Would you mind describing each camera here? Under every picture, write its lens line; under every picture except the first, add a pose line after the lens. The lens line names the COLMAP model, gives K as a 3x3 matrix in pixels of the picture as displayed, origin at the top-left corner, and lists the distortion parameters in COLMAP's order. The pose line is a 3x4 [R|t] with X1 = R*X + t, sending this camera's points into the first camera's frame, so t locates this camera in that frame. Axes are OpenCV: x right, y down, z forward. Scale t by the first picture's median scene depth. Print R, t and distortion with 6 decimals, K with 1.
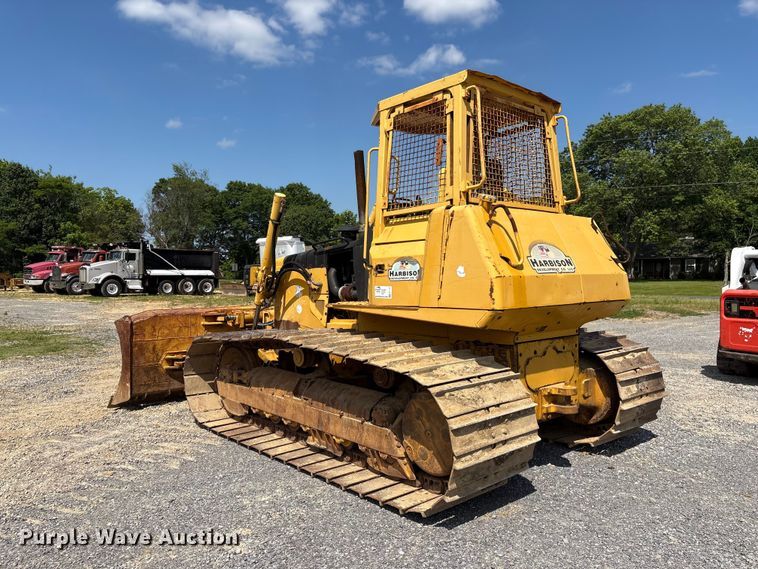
lens RADIAL K [[570.7, 0, 378.0], [0, 570.7, 290.5], [0, 0, 1]] dist [0.065058, -0.072242]
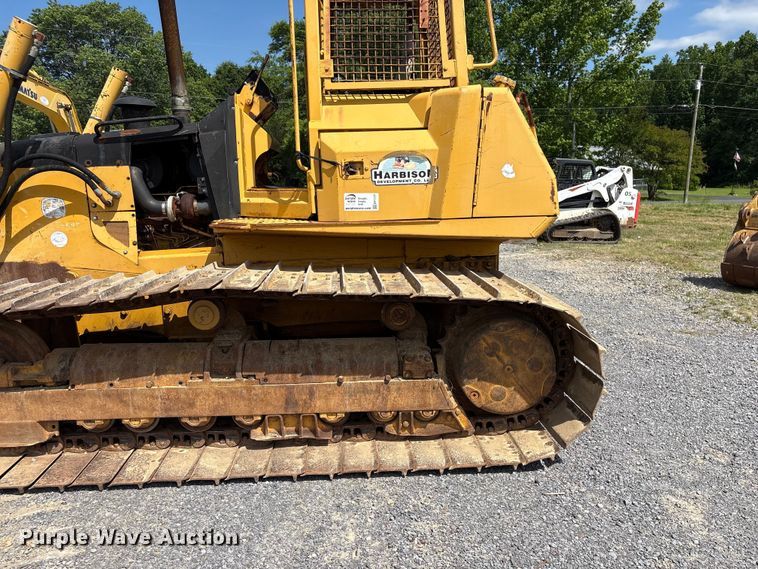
lens RADIAL K [[569.0, 0, 377.0], [0, 569.0, 287.5], [0, 0, 1]] dist [0.062424, -0.074983]
pose [[0.620059, -0.143762, 0.771271, -0.513325], [0.029126, 0.986608, 0.160485, -0.004426], [-0.784015, -0.077046, 0.615942, 0.506747]]
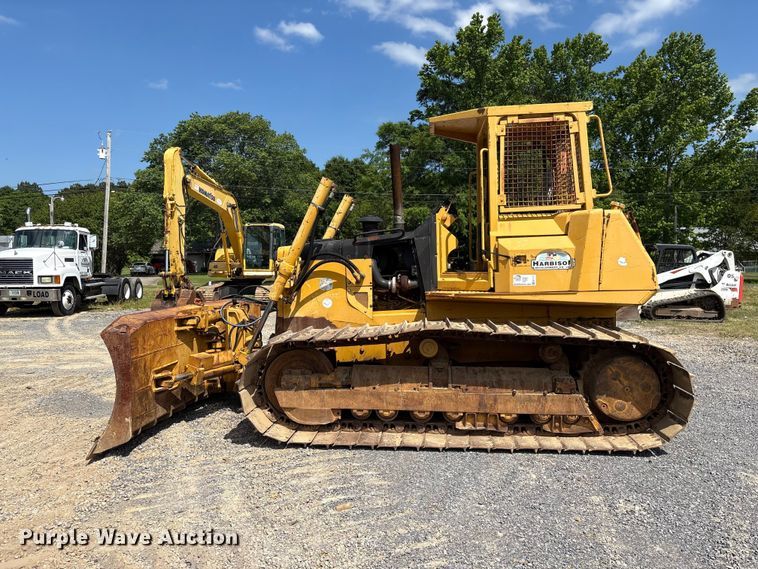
lens RADIAL K [[569.0, 0, 377.0], [0, 569.0, 287.5], [0, 0, 1]] dist [0.062424, -0.074983]
pose [[0.735282, -0.030308, 0.677083, -0.918923], [0.025930, 0.999526, 0.016583, -0.008416], [-0.677265, 0.005363, 0.735720, 0.343592]]
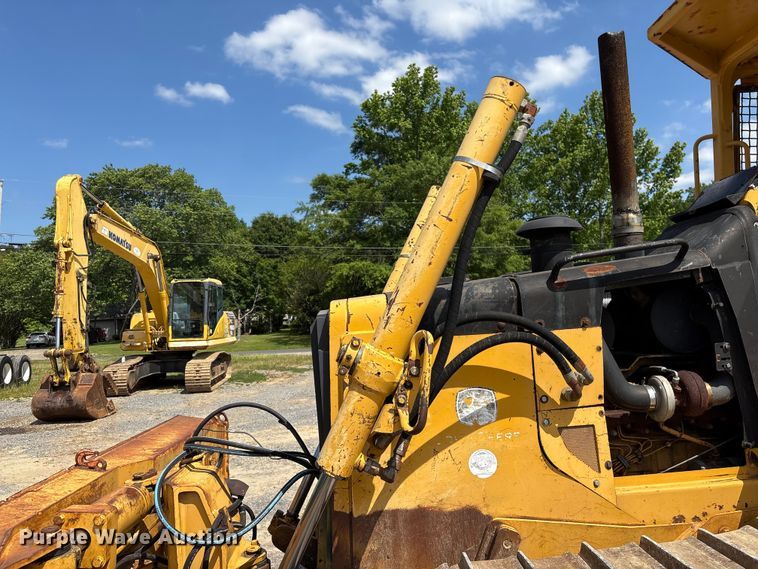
lens RADIAL K [[570.8, 0, 374.8], [0, 570.8, 286.5], [0, 0, 1]] dist [0.041986, -0.046794]
pose [[0.641924, 0.023510, 0.766408, -0.549680], [0.061230, 0.994766, -0.081799, -0.055381], [-0.764320, 0.099436, 0.637124, 1.088094]]
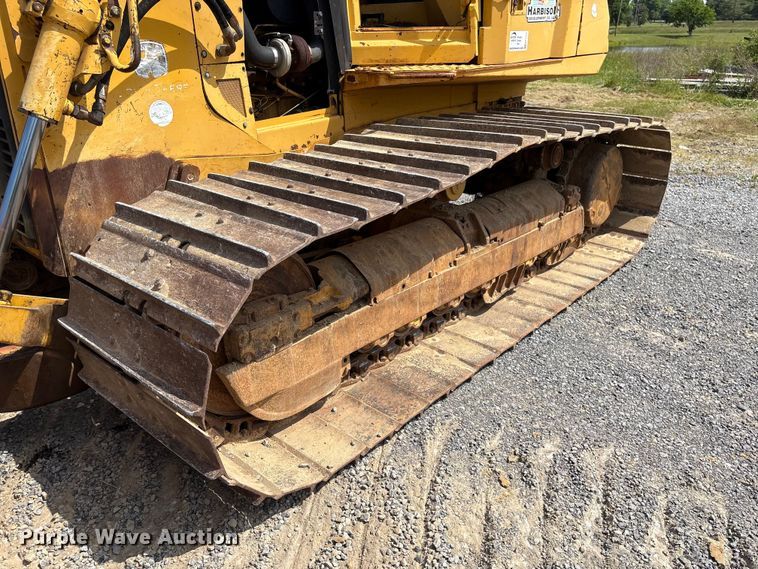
lens RADIAL K [[571.6, 0, 367.7], [0, 571.6, 288.2], [0, 0, 1]] dist [0.057167, -0.065985]
pose [[-0.089058, -0.399840, 0.912248, -0.685410], [0.037018, 0.913926, 0.404189, -0.011613], [-0.995338, 0.069765, -0.066591, 1.177064]]
